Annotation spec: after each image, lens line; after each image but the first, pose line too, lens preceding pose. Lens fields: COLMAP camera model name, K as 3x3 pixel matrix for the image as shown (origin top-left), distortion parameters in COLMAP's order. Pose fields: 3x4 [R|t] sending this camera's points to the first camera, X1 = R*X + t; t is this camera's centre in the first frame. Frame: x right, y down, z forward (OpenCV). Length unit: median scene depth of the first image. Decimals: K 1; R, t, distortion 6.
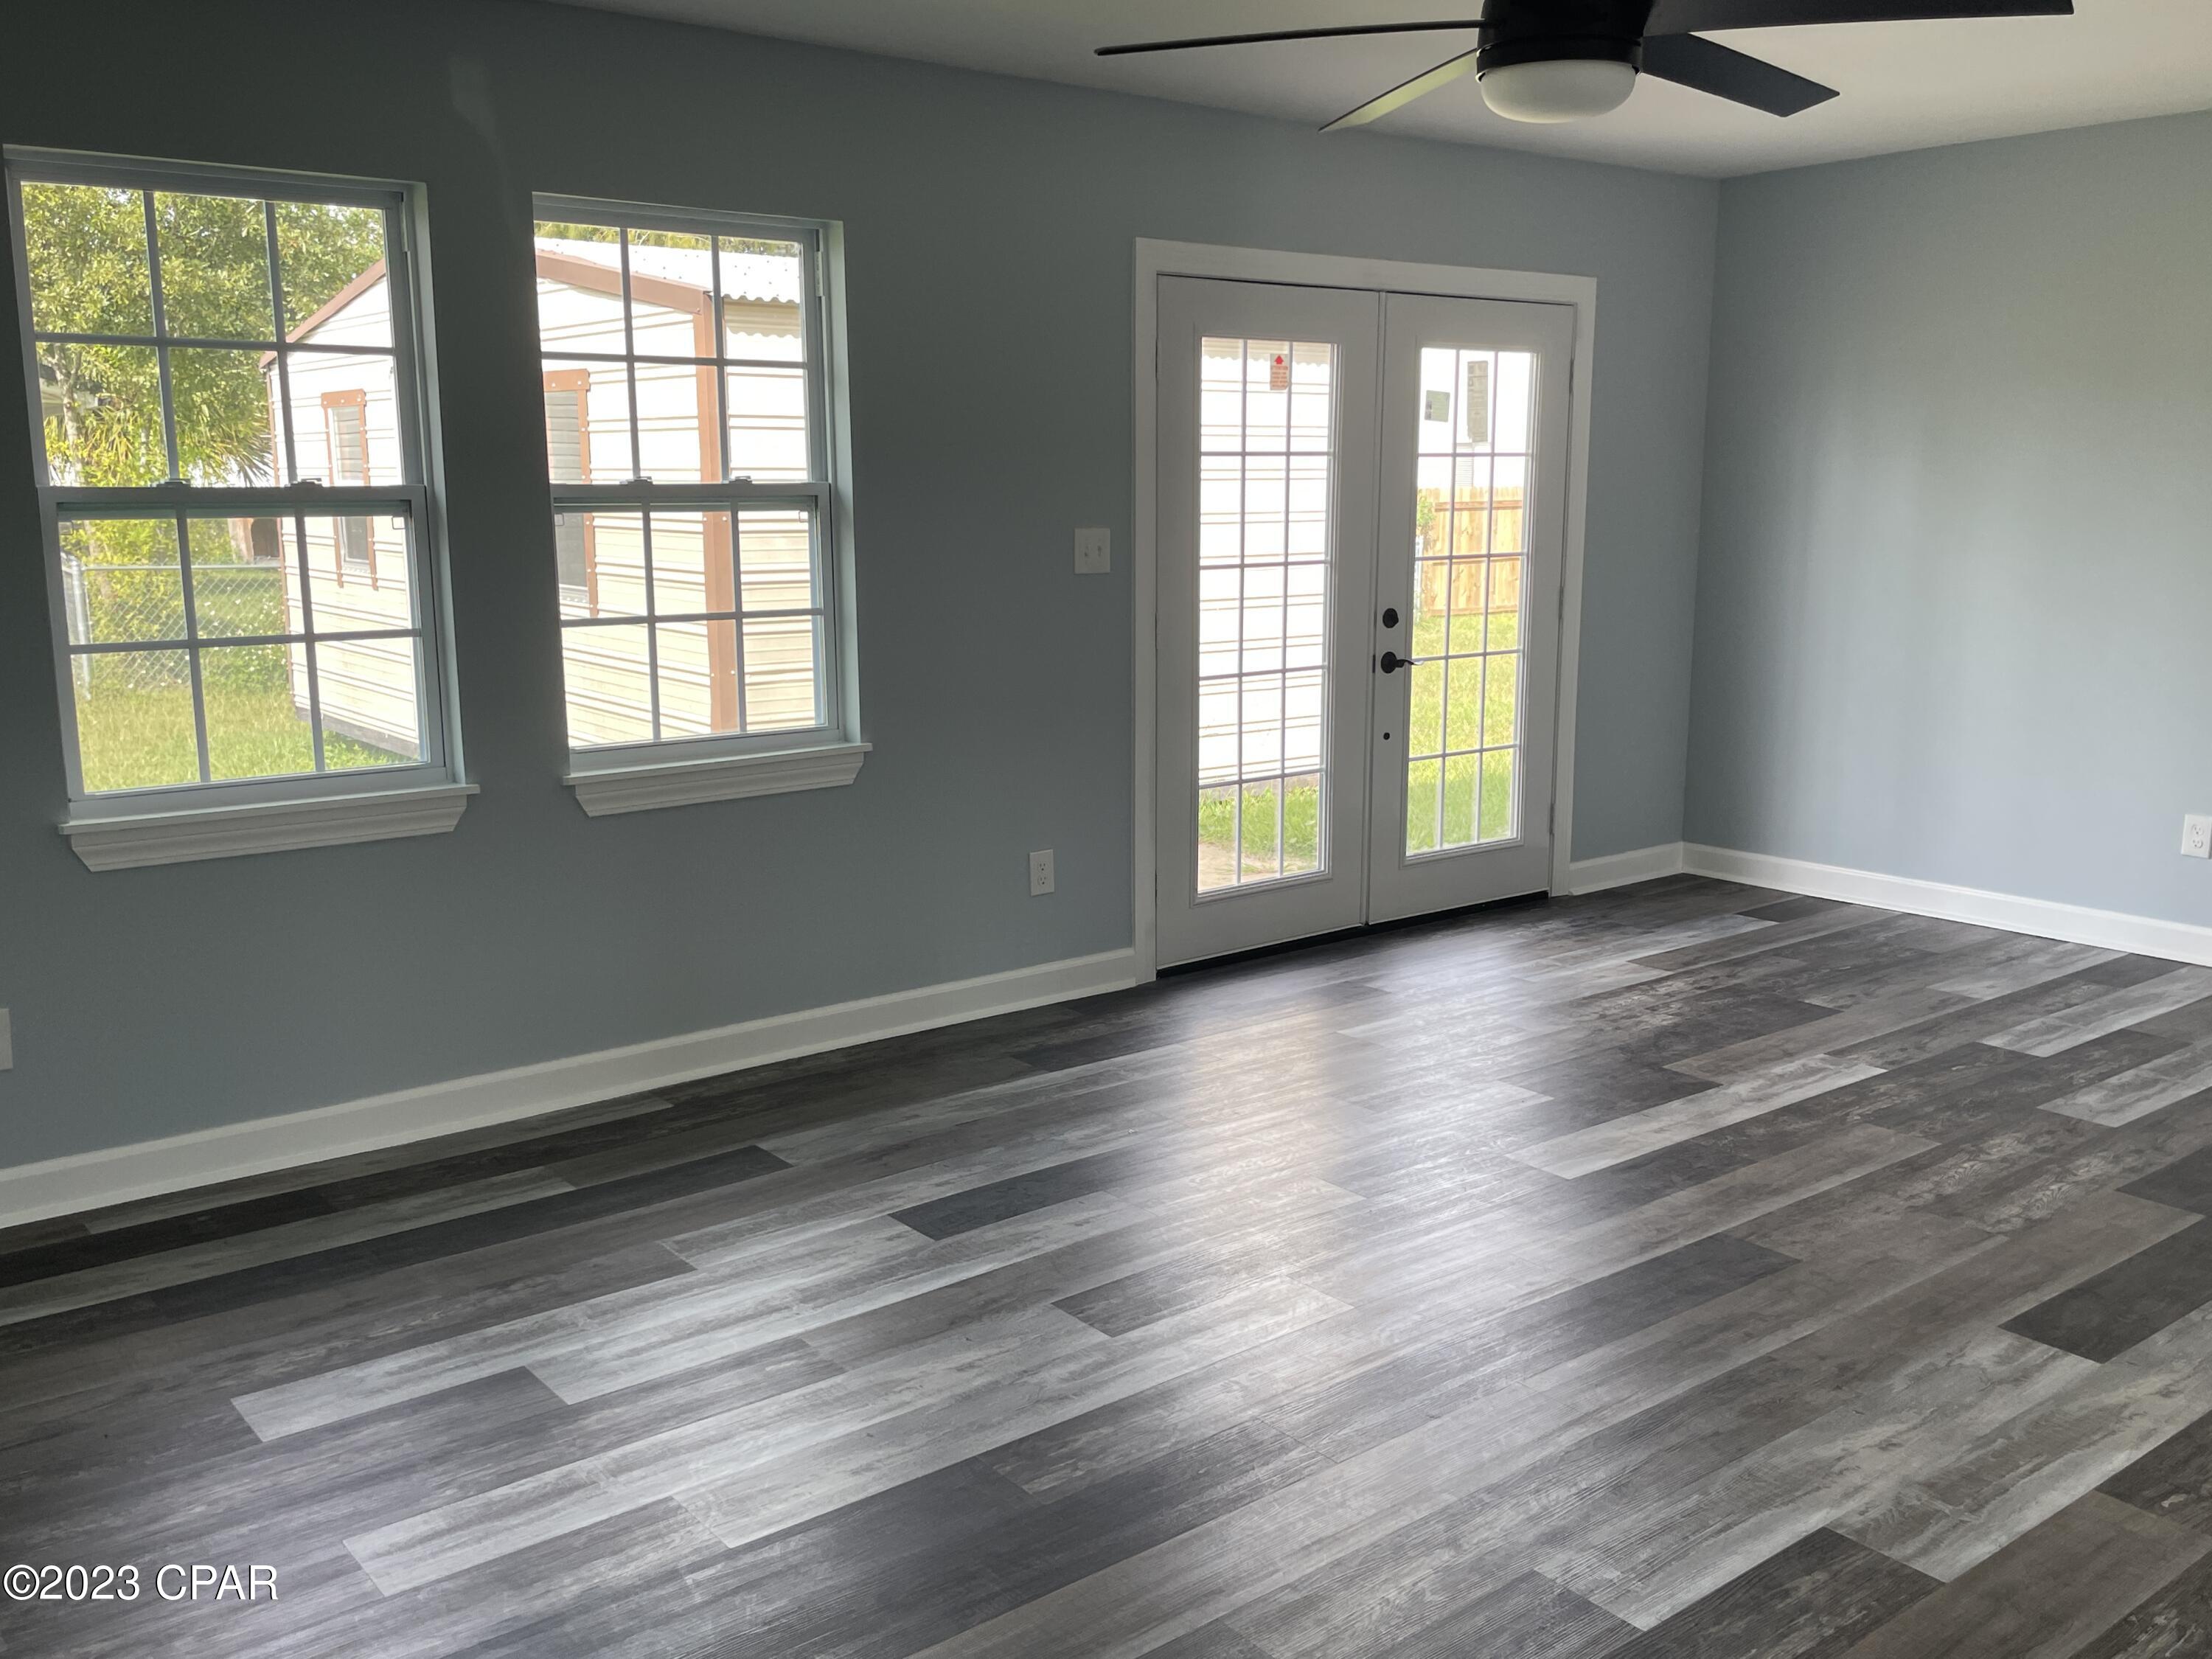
lens RADIAL K [[1947.5, 0, 1143.7], [0, 1947.5, 818.8], [0, 0, 1]] dist [0.140389, -0.158512]
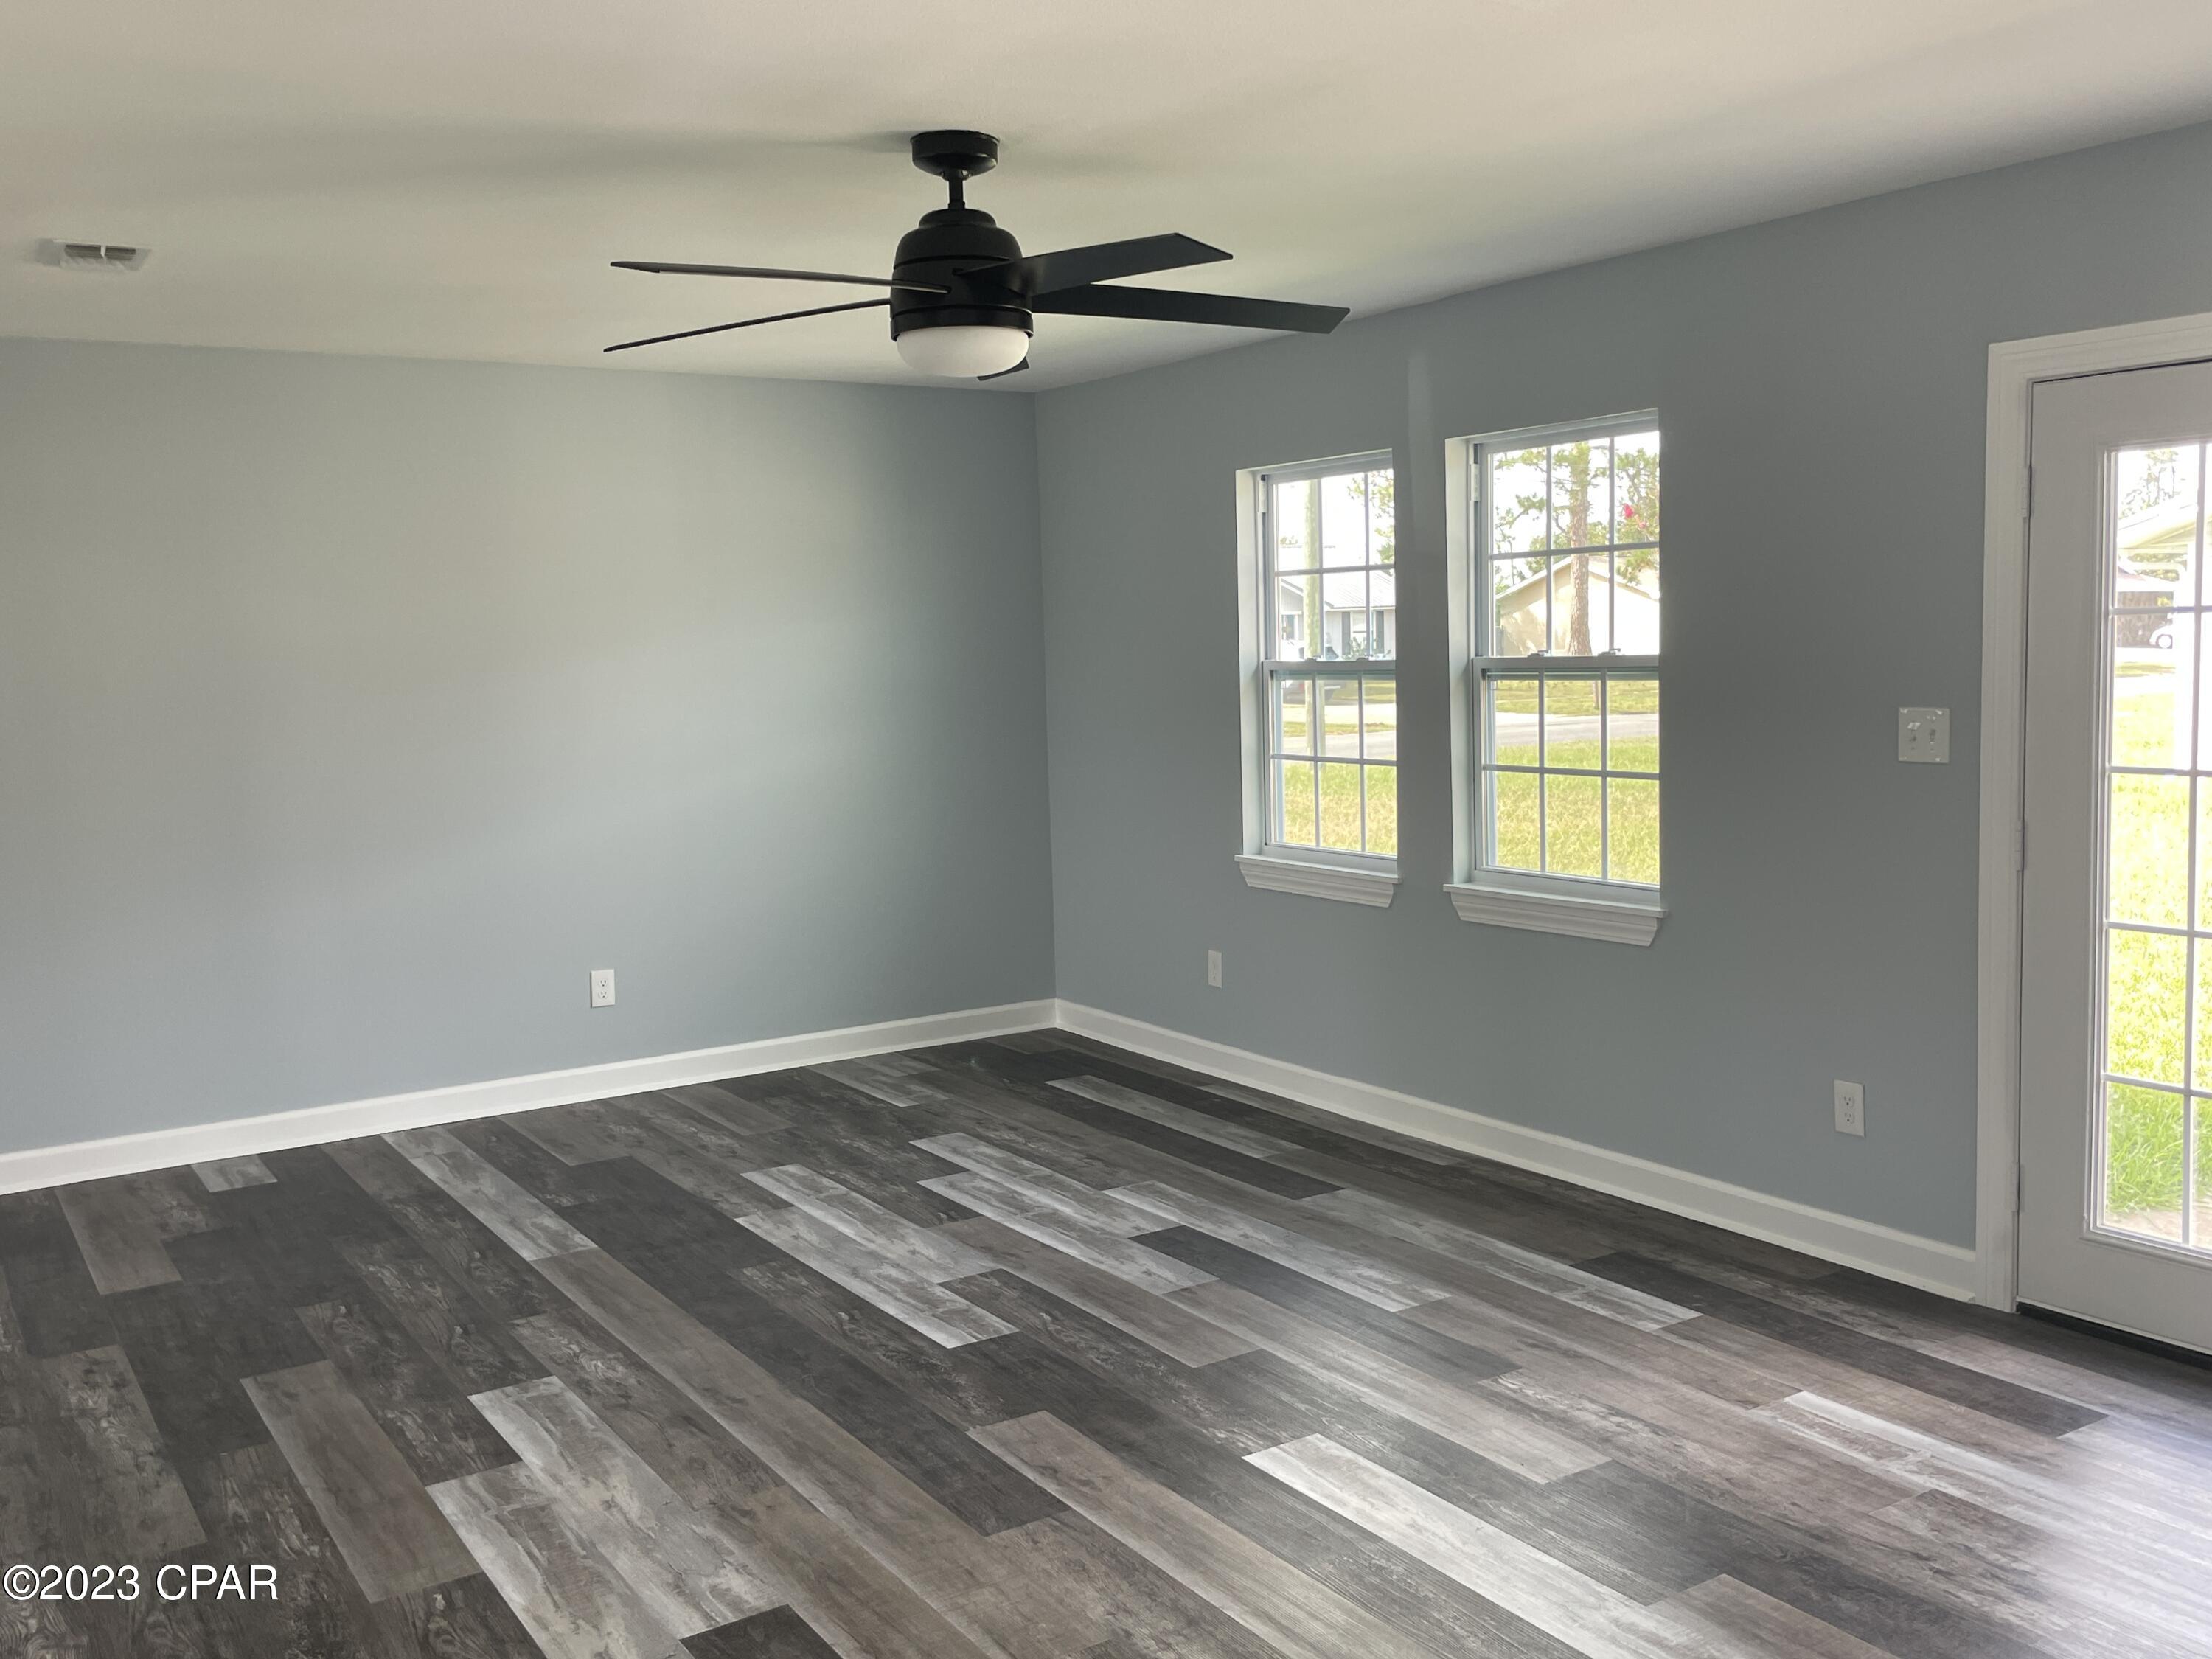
lens RADIAL K [[1947.5, 0, 1143.7], [0, 1947.5, 818.8], [0, 0, 1]] dist [0.140389, -0.158512]
pose [[-0.109514, 0.093055, -0.989620, 1.071666], [-0.139900, 0.984255, 0.108032, -0.190702], [0.984091, 0.150278, -0.094771, 0.991221]]
